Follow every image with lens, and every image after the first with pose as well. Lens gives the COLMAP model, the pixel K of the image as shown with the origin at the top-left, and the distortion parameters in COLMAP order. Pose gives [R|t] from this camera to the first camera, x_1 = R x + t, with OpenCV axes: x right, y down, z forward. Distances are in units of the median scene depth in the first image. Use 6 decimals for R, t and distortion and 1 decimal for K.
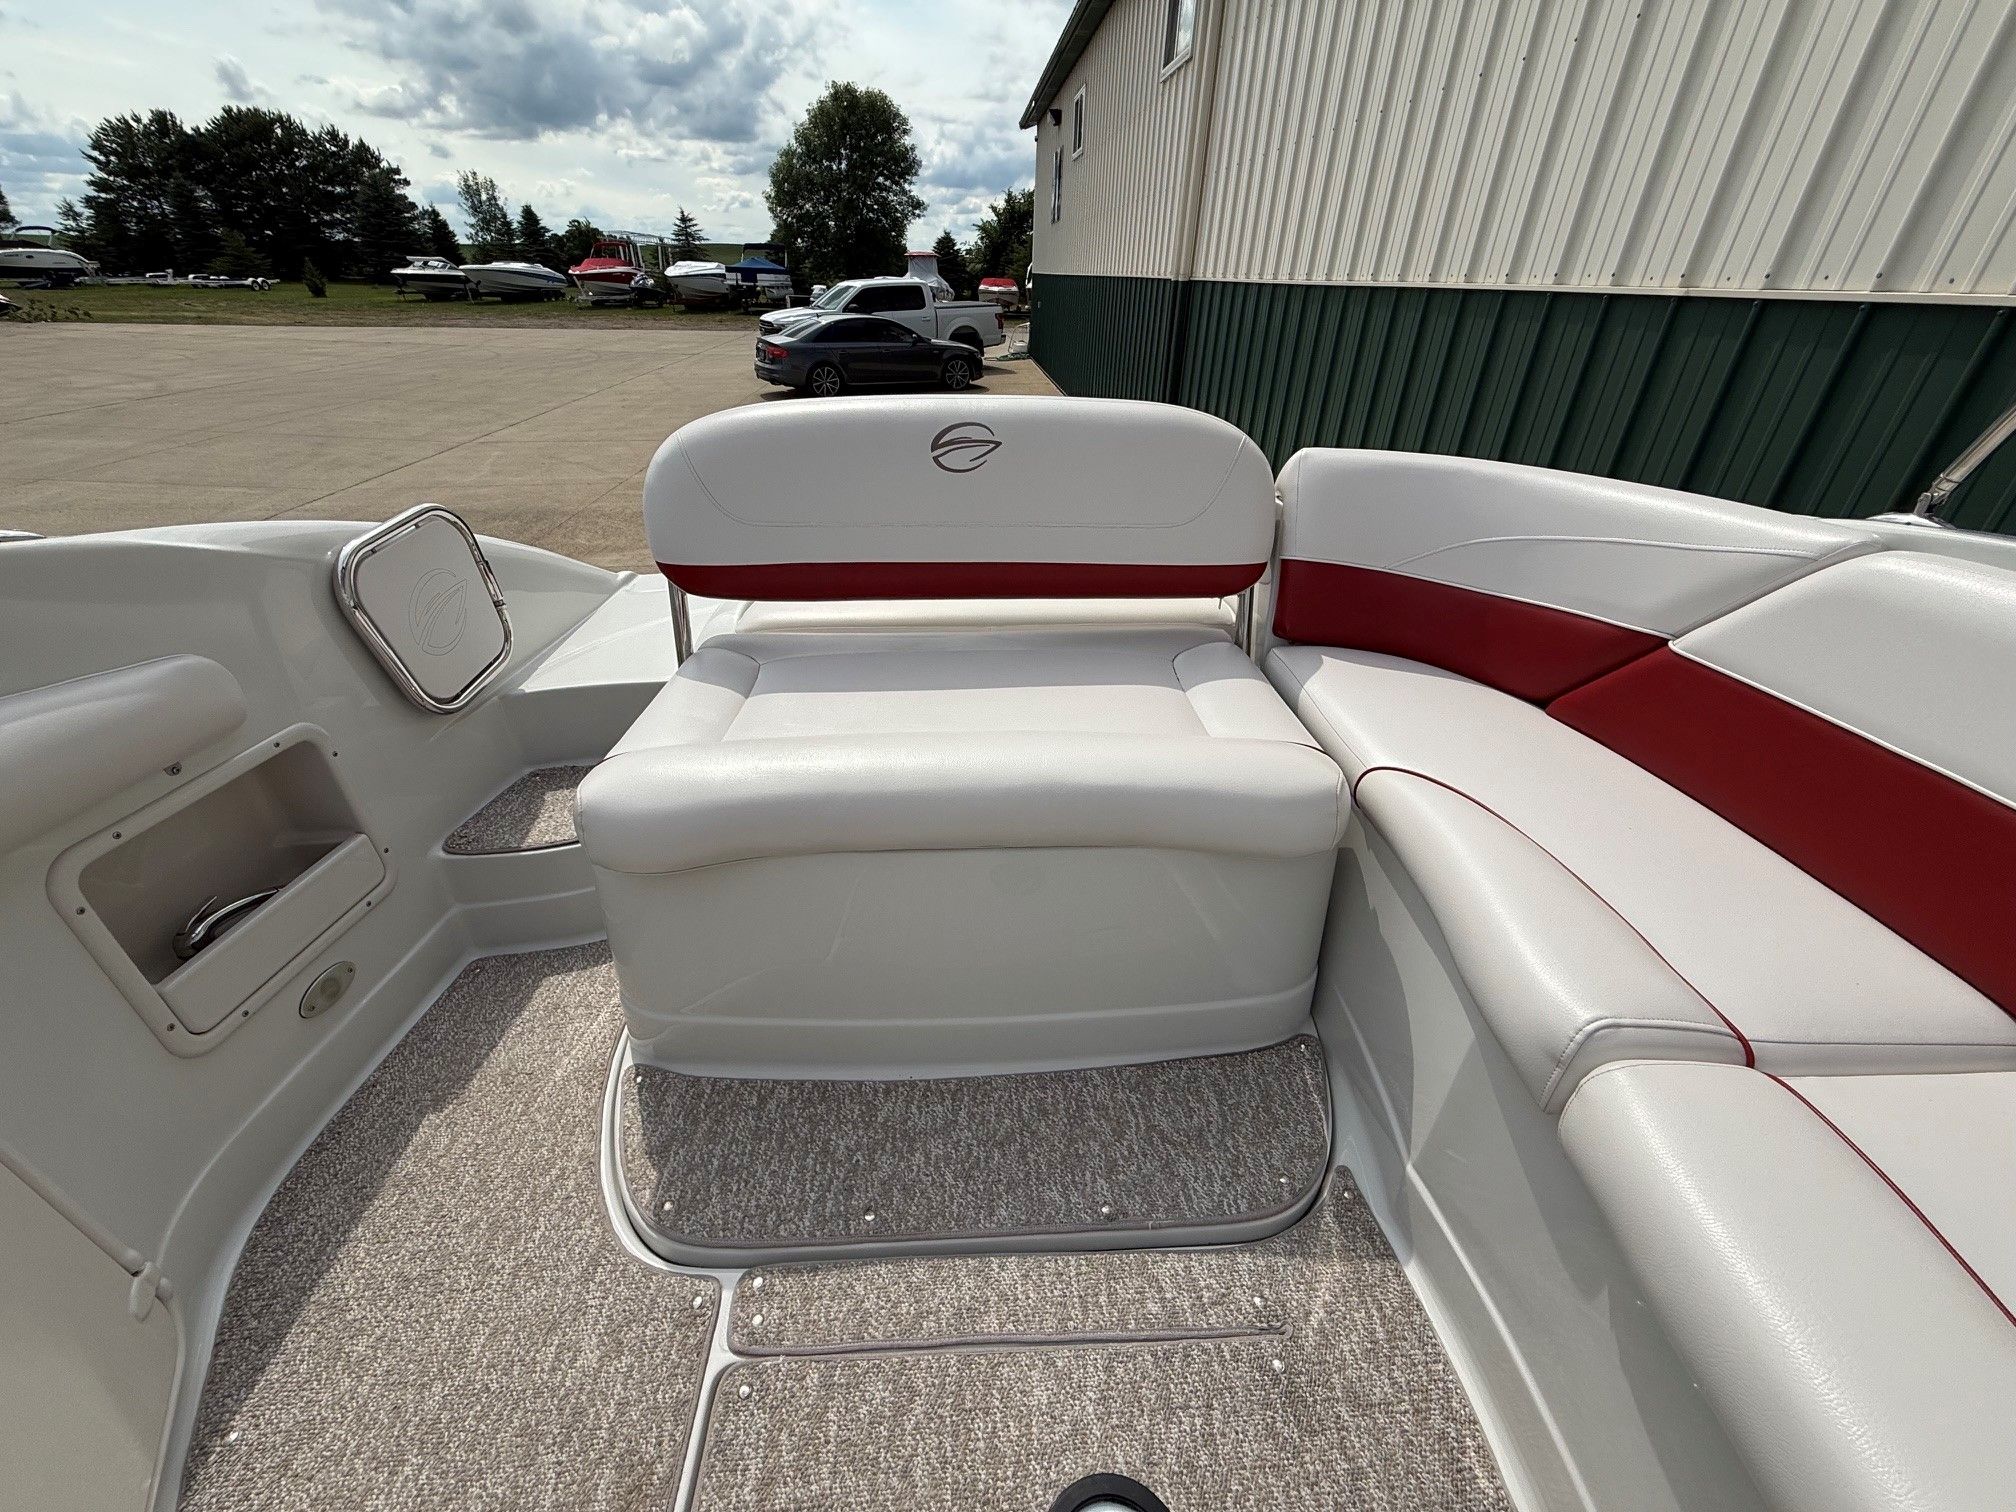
lens RADIAL K [[801.3, 0, 1002.3], [0, 801.3, 752.8], [0, 0, 1]] dist [0.000661, -0.000050]
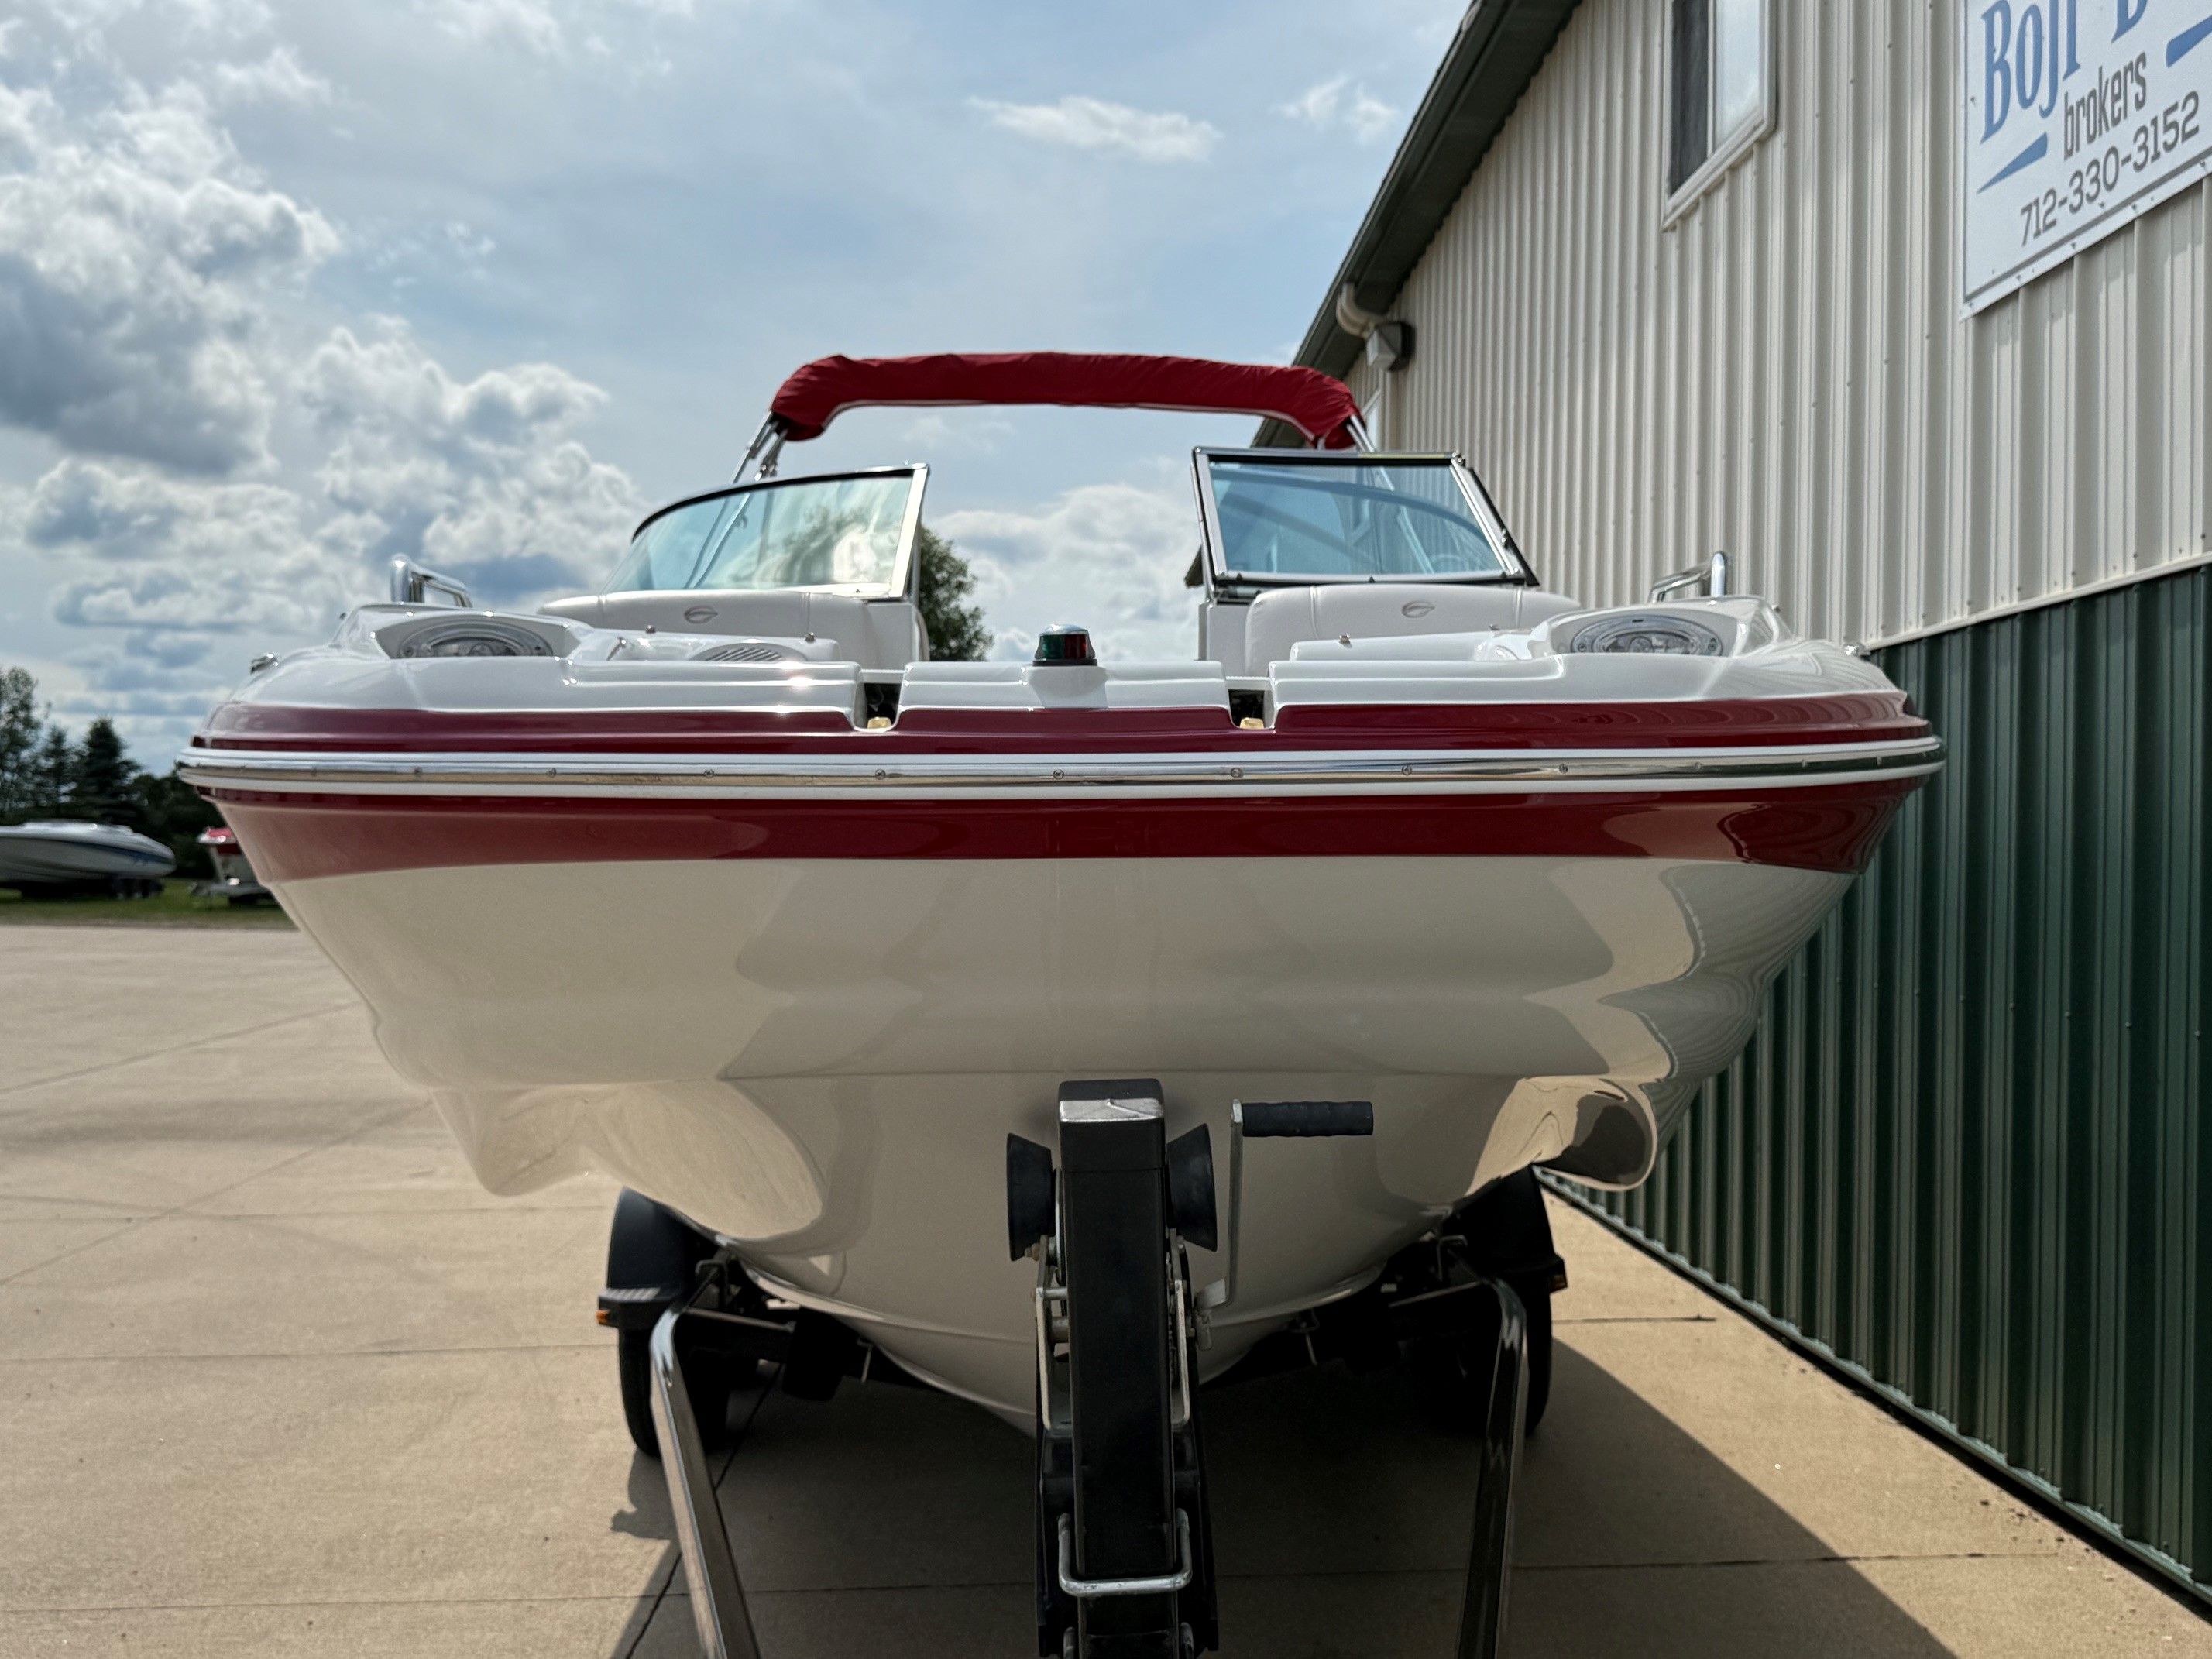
lens RADIAL K [[879.2, 0, 1103.9], [0, 879.2, 820.6], [0, 0, 1]] dist [0.000661, -0.000050]
pose [[0.993469, -0.002662, -0.114071, 0.031512], [-0.055937, 0.859990, -0.507236, -0.535353], [0.099451, 0.510304, 0.854224, 0.858788]]
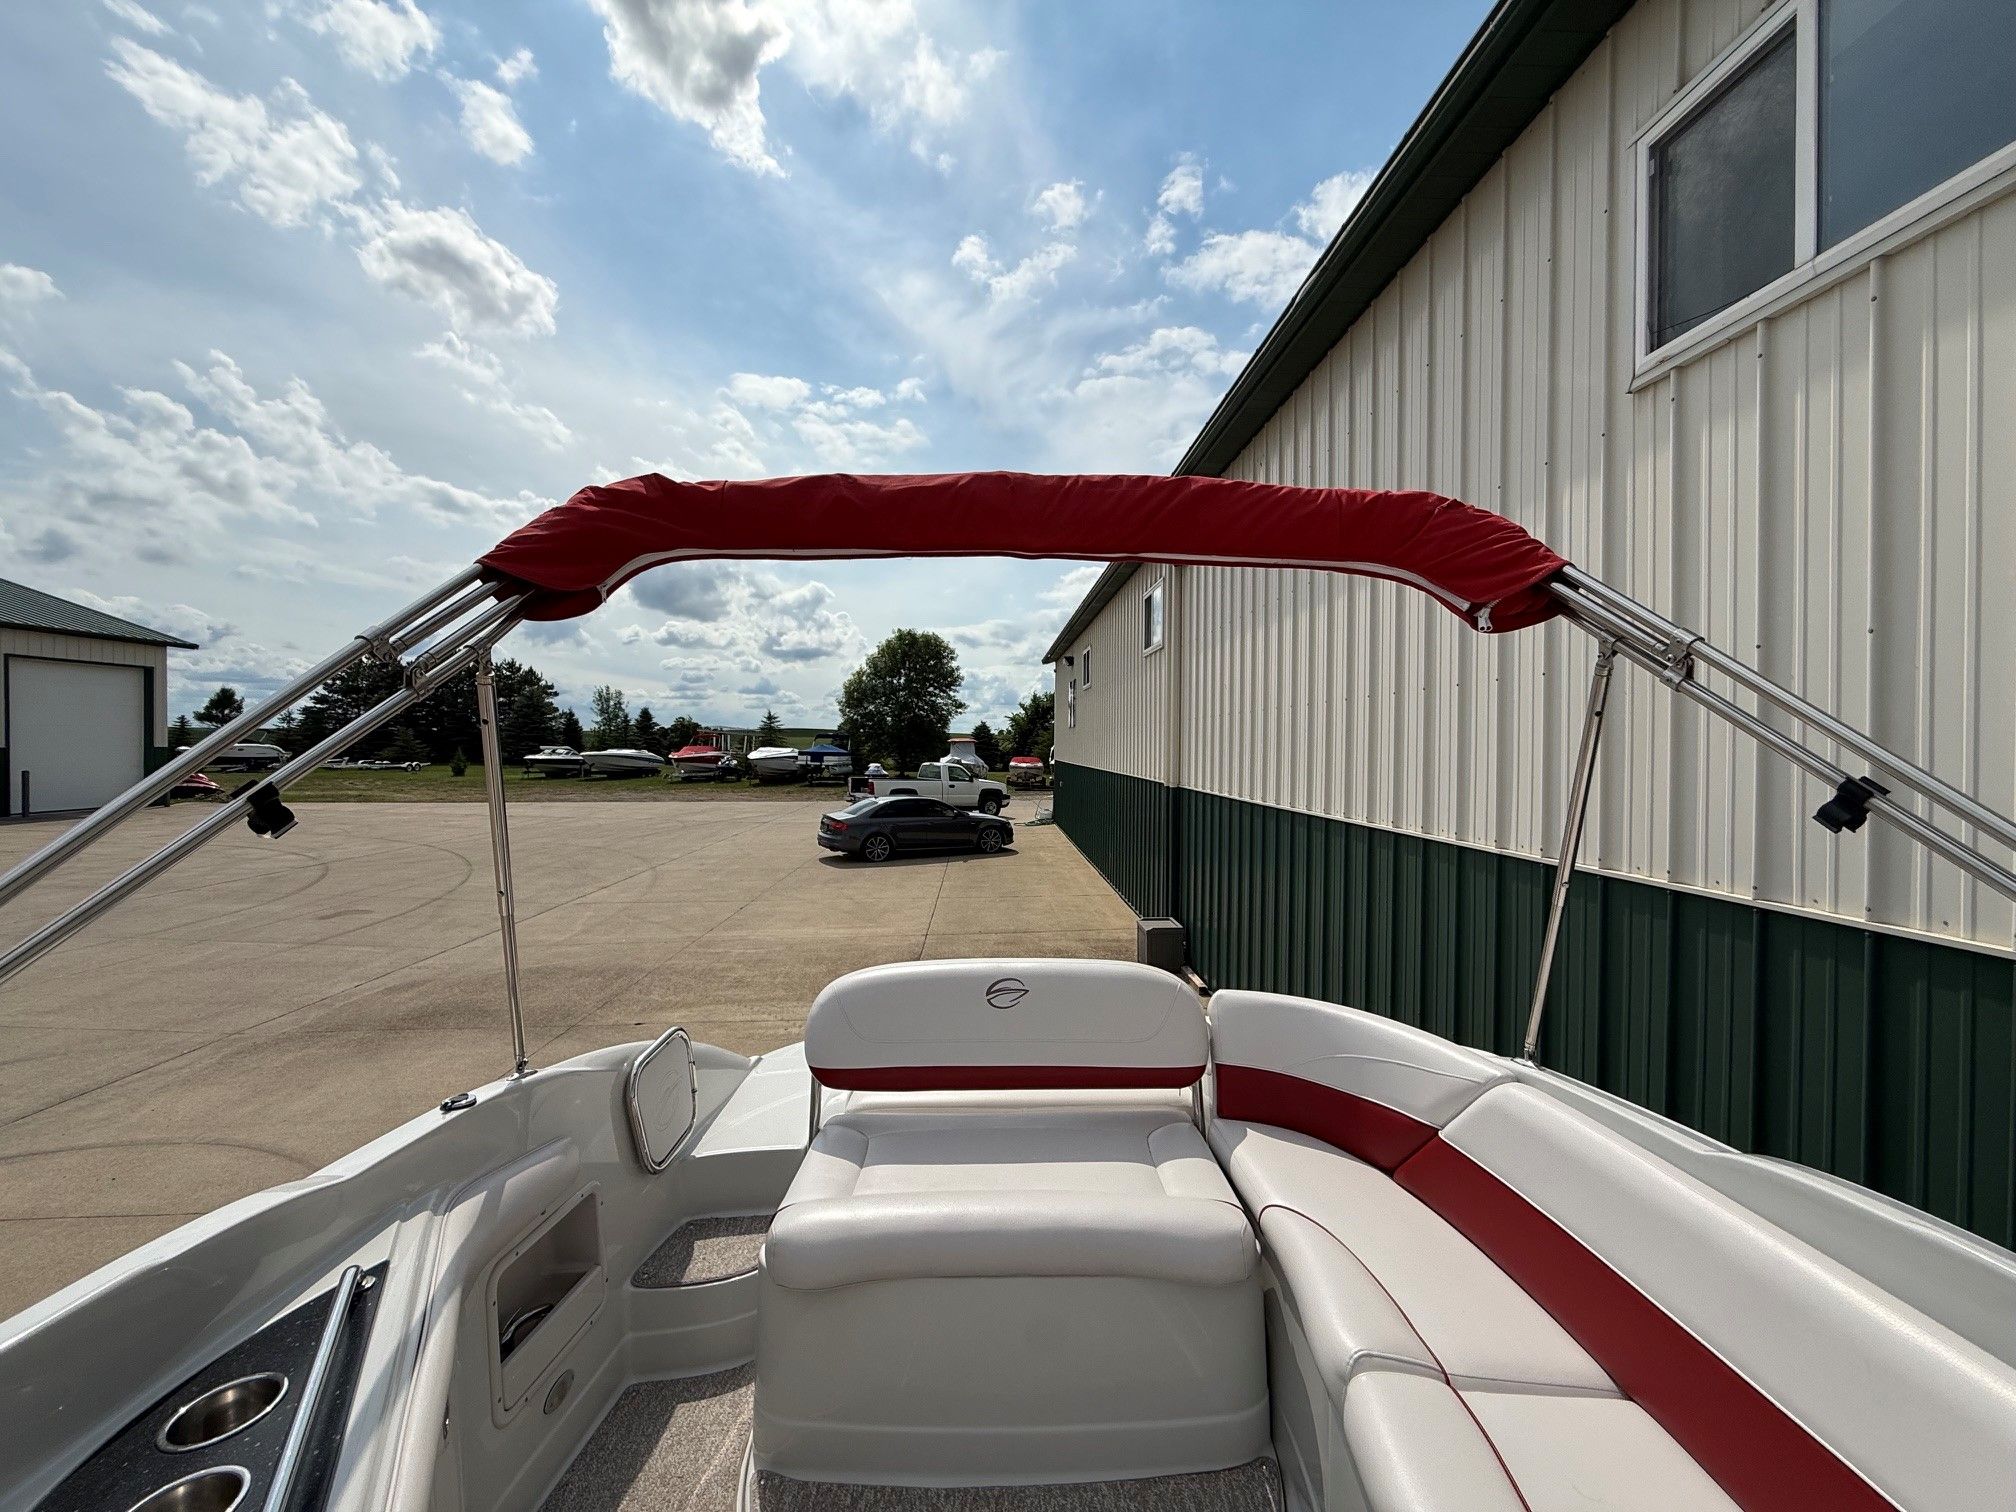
lens RADIAL K [[801.3, 0, 1003.3], [0, 801.3, 755.8], [0, 0, 1]] dist [0.000661, -0.000050]
pose [[0.999428, -0.009119, -0.032556, 0.000174], [-0.008513, 0.864032, -0.503365, 0.001027], [0.032720, 0.503354, 0.863460, -0.028321]]
